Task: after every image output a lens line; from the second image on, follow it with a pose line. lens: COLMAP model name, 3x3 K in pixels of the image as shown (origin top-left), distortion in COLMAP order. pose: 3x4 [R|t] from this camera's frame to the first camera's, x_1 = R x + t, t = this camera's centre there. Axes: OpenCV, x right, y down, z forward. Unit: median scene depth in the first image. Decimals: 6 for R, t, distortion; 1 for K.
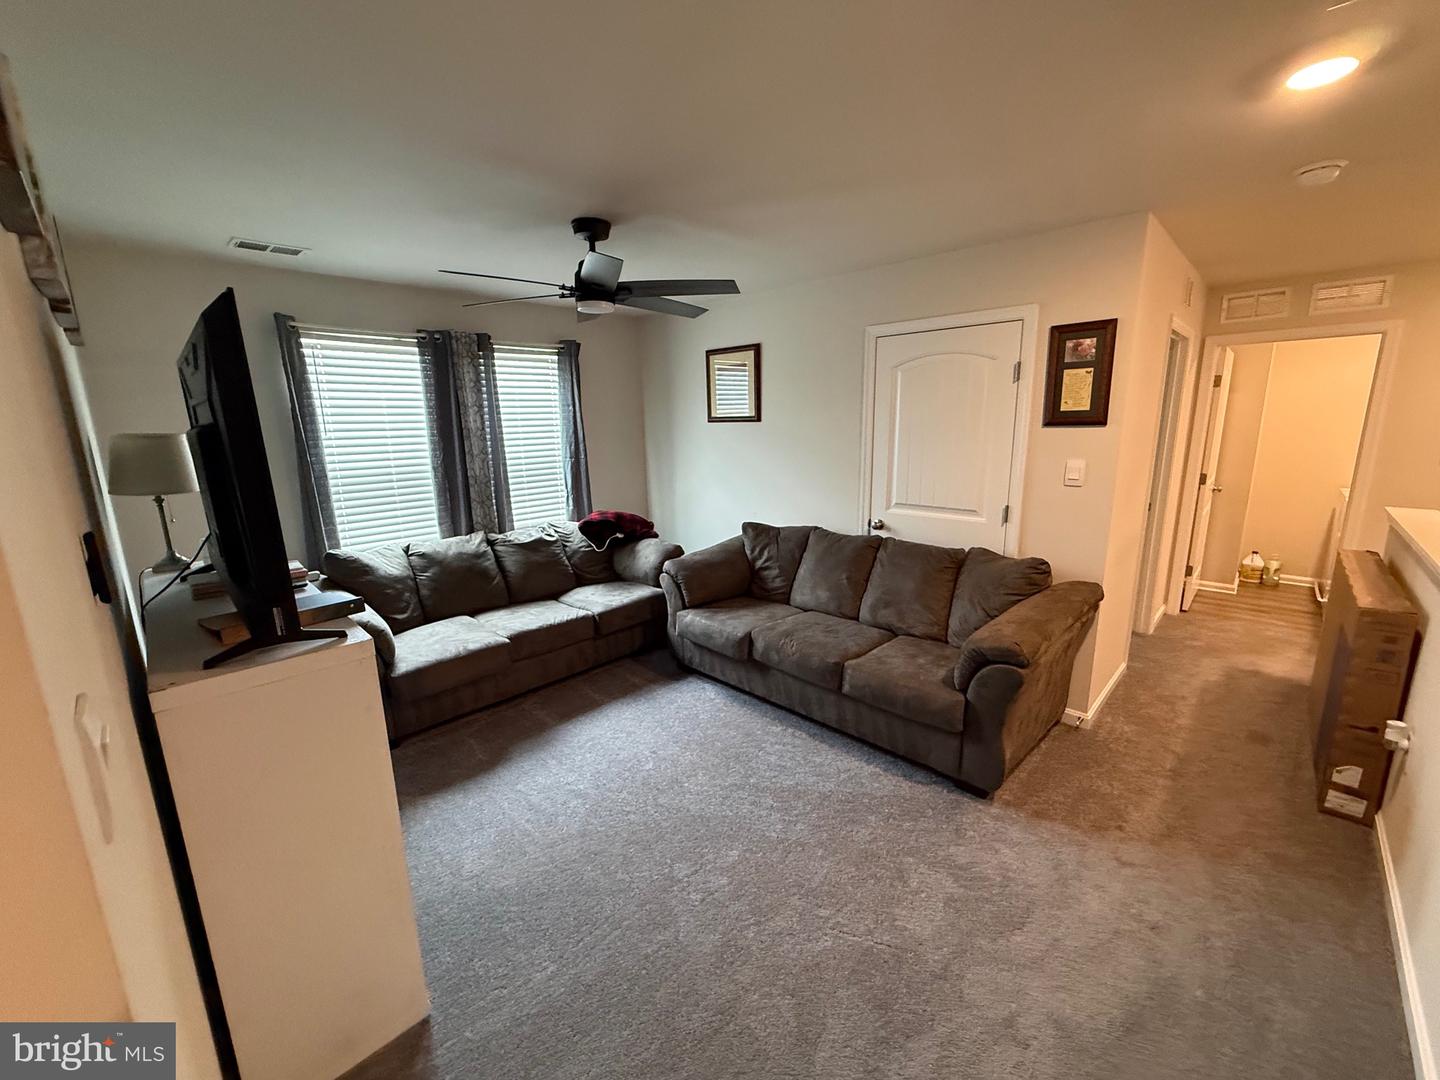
lens RADIAL K [[571.1, 0, 720.0], [0, 571.1, 540.0], [0, 0, 1]] dist [-0.000682, -0.000050]
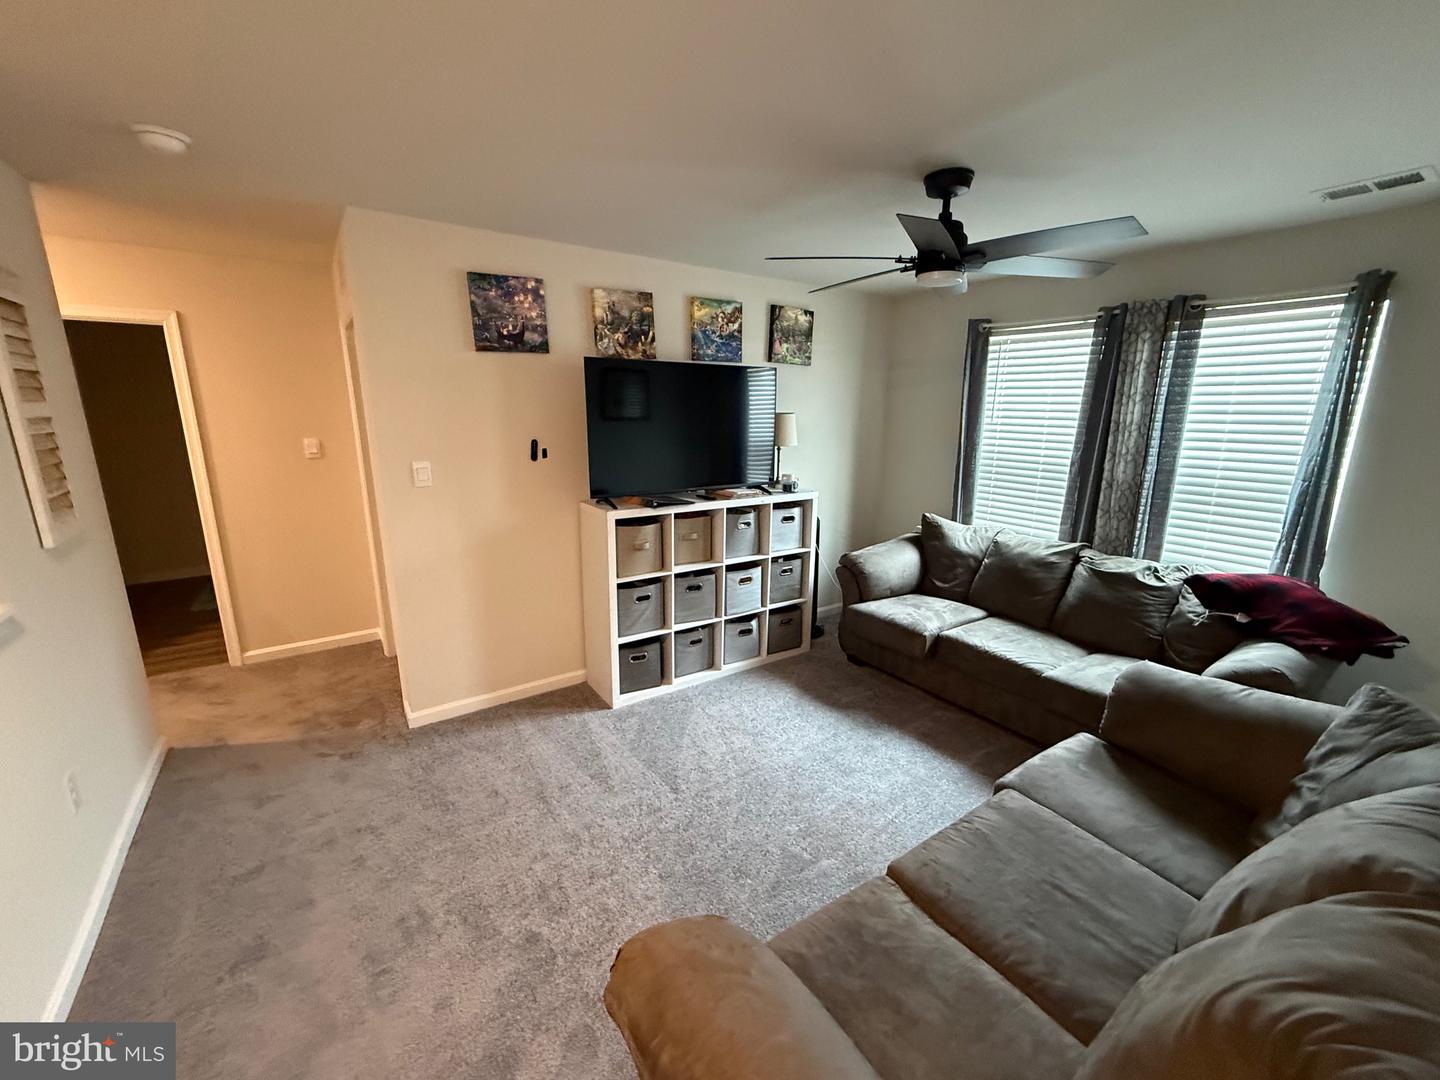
lens RADIAL K [[590.0, 0, 720.0], [0, 590.0, 540.0], [0, 0, 1]] dist [-0.001451, -0.000255]
pose [[-0.181977, 0.241867, -0.953092, 0.530225], [-0.200828, 0.939703, 0.276814, -0.159439], [0.962576, 0.241781, -0.122430, 0.612692]]
